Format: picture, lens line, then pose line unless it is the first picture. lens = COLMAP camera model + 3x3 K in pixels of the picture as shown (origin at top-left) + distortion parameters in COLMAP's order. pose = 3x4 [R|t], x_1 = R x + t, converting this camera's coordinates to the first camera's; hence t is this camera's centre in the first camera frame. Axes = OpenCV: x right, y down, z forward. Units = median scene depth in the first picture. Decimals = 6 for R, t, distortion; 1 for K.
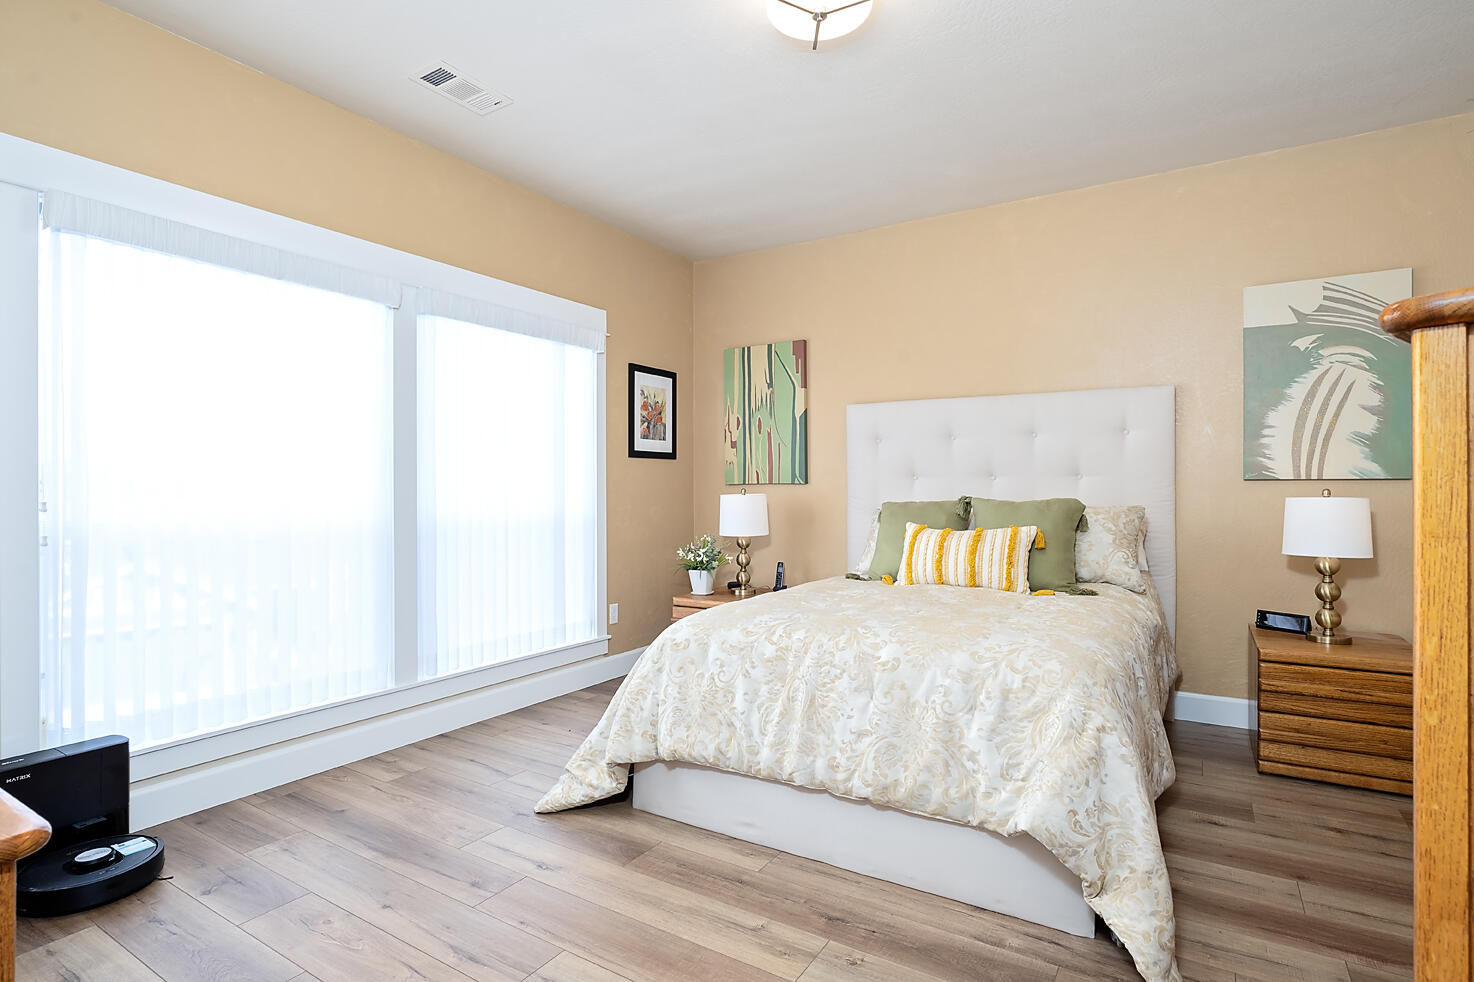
lens RADIAL K [[770.4, 0, 729.4], [0, 770.4, 486.0], [0, 0, 1]] dist [-0.018125, 0.009178]
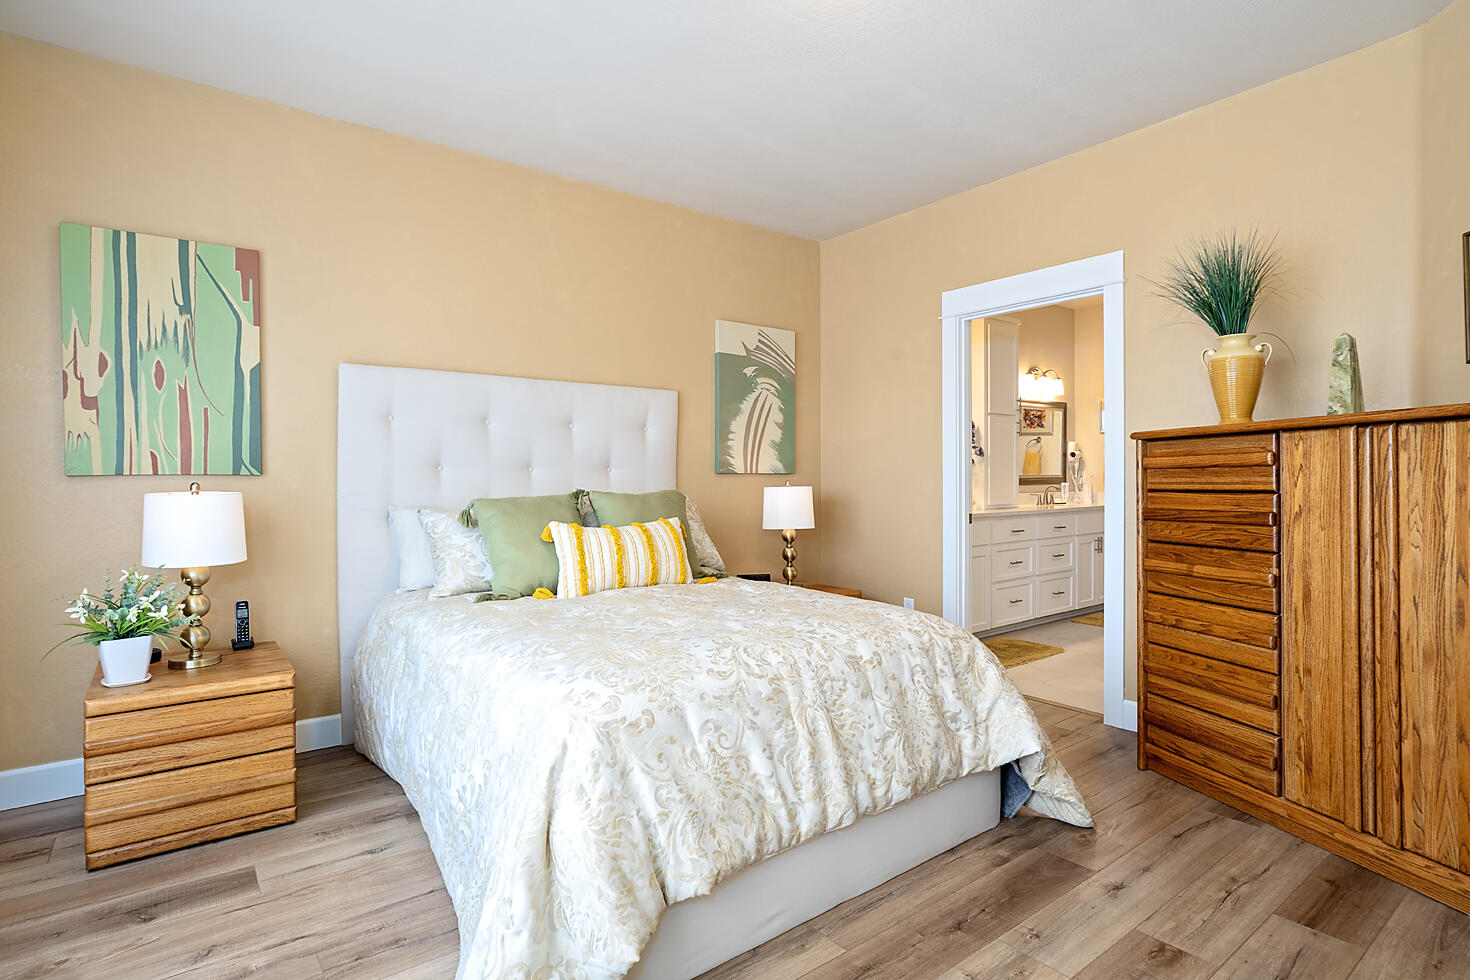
lens RADIAL K [[768.3, 0, 726.8], [0, 768.3, 486.3], [0, 0, 1]] dist [-0.018125, 0.009178]
pose [[0.327226, -0.008569, 0.944907, -0.528834], [0.001930, 0.999963, 0.008400, 0.002371], [-0.944944, -0.000925, 0.327231, 0.591199]]
